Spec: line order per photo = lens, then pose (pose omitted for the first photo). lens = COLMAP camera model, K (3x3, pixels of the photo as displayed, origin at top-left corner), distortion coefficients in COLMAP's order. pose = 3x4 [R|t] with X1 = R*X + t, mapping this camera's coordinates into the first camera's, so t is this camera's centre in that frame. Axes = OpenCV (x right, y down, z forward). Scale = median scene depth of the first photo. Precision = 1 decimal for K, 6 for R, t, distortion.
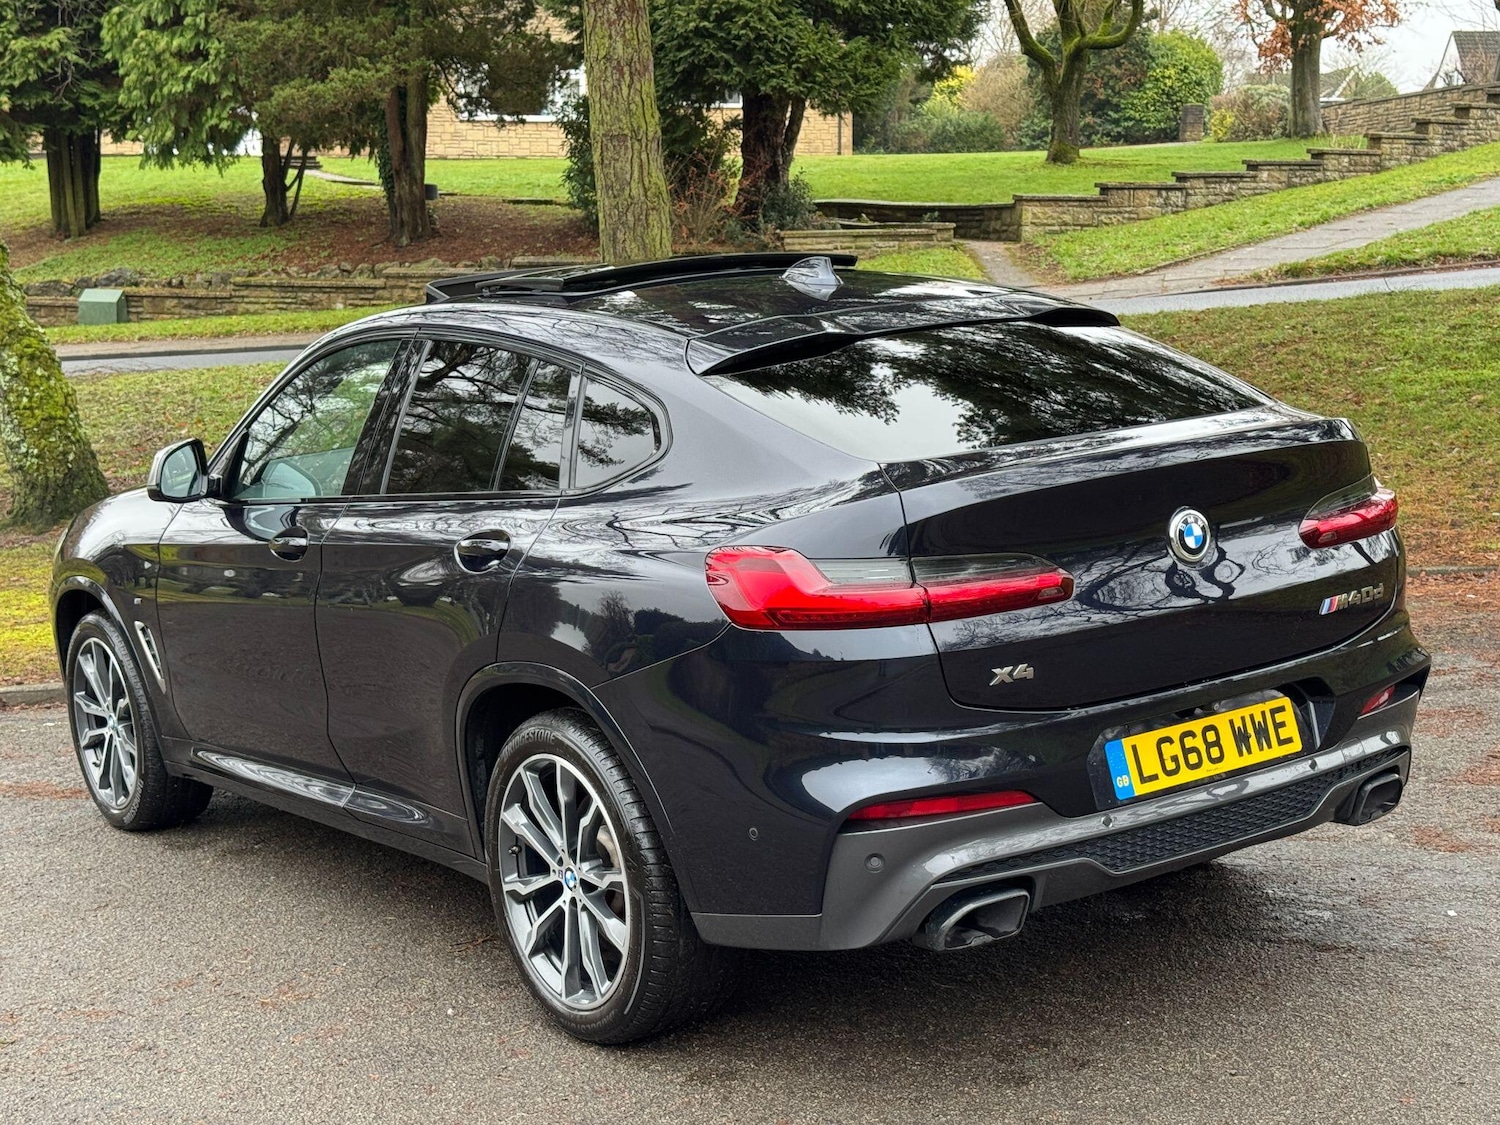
lens RADIAL K [[2303.9, 0, 774.0], [0, 2303.9, 564.8], [0, 0, 1]] dist [0.202780, -0.424541]
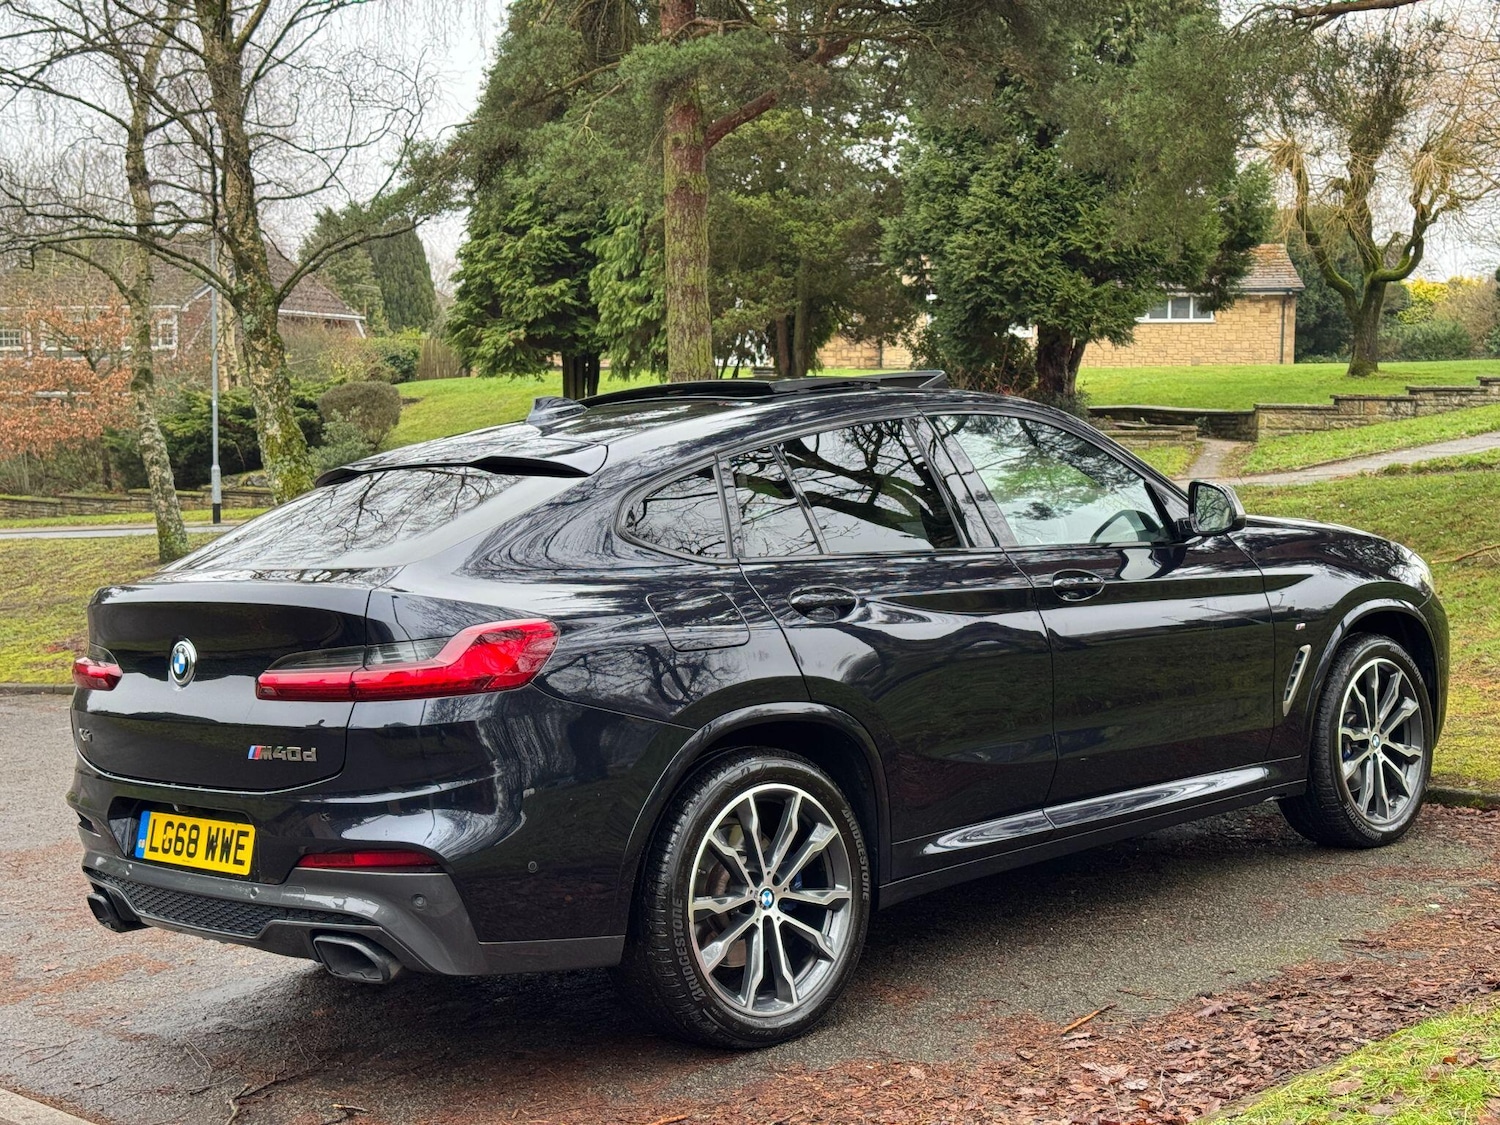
lens RADIAL K [[2186.2, 0, 747.6], [0, 2186.2, 558.1], [0, 0, 1]] dist [0.198925, -0.398185]
pose [[0.951347, 0.031766, -0.306480, 0.203036], [-0.056296, 0.995848, -0.071532, 0.018677], [0.302936, 0.085305, 0.949185, -0.170888]]
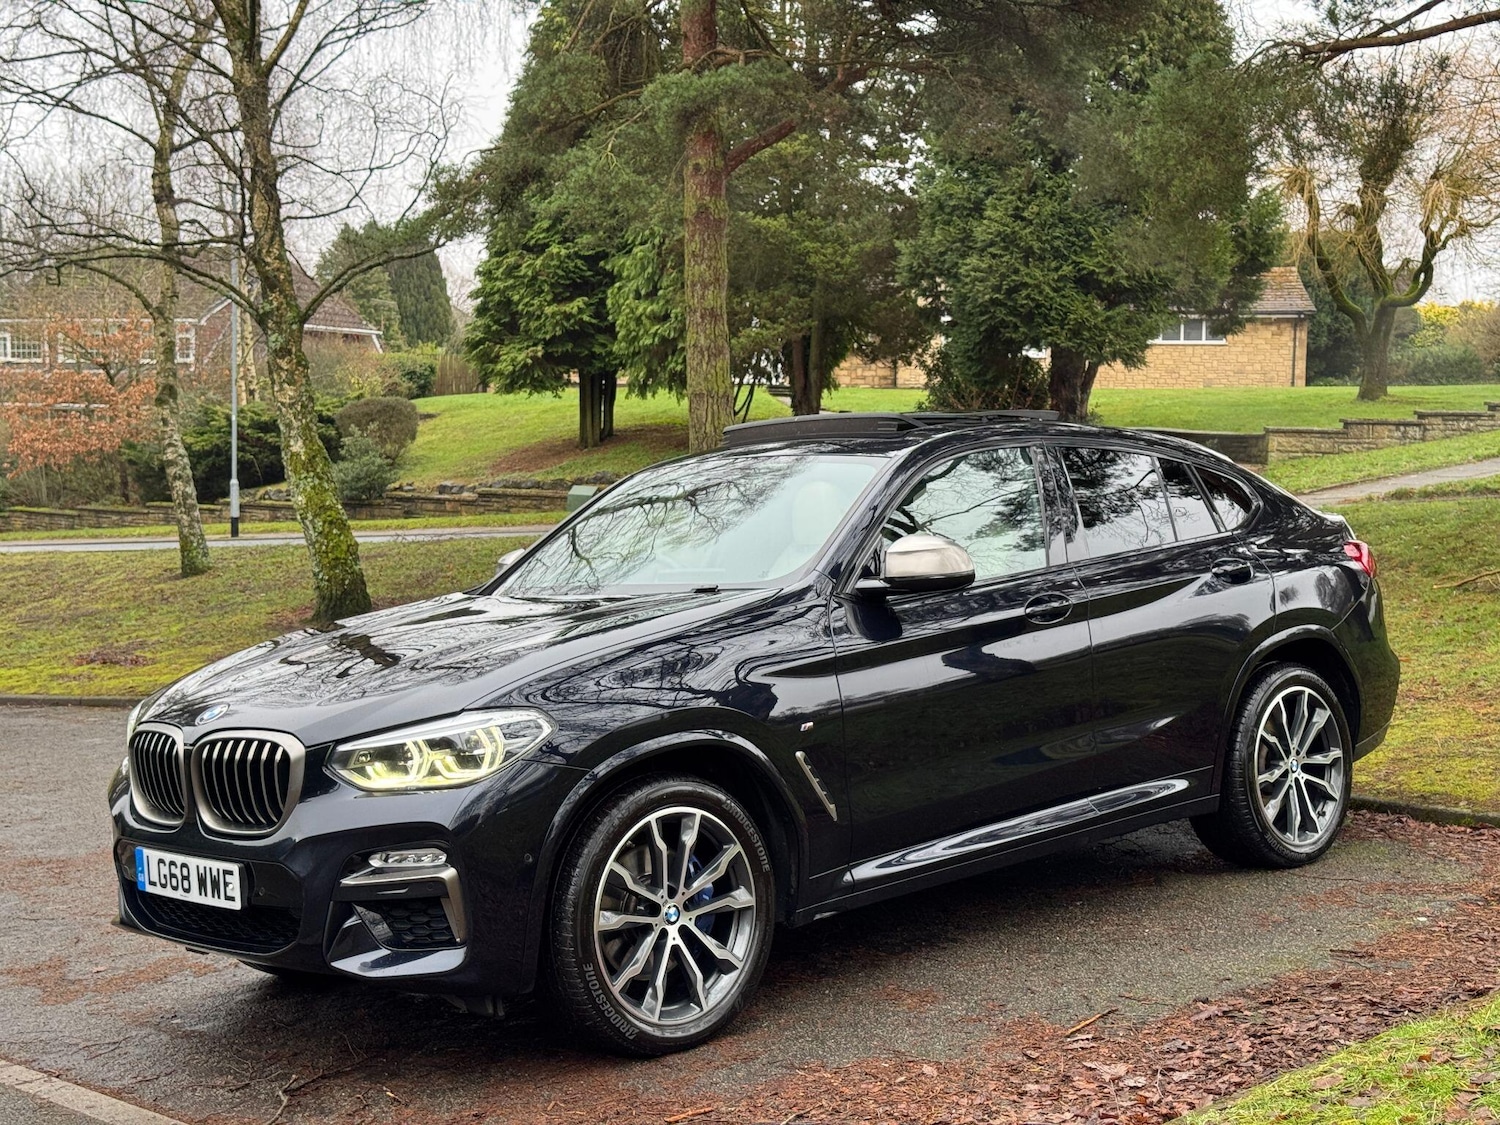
lens RADIAL K [[2188.8, 0, 771.3], [0, 2188.8, 560.5], [0, 0, 1]] dist [0.198378, -0.327662]
pose [[0.952636, 0.037261, -0.301820, 0.205464], [-0.063593, 0.994932, -0.077890, 0.018659], [0.297388, 0.093394, 0.950178, -0.182498]]
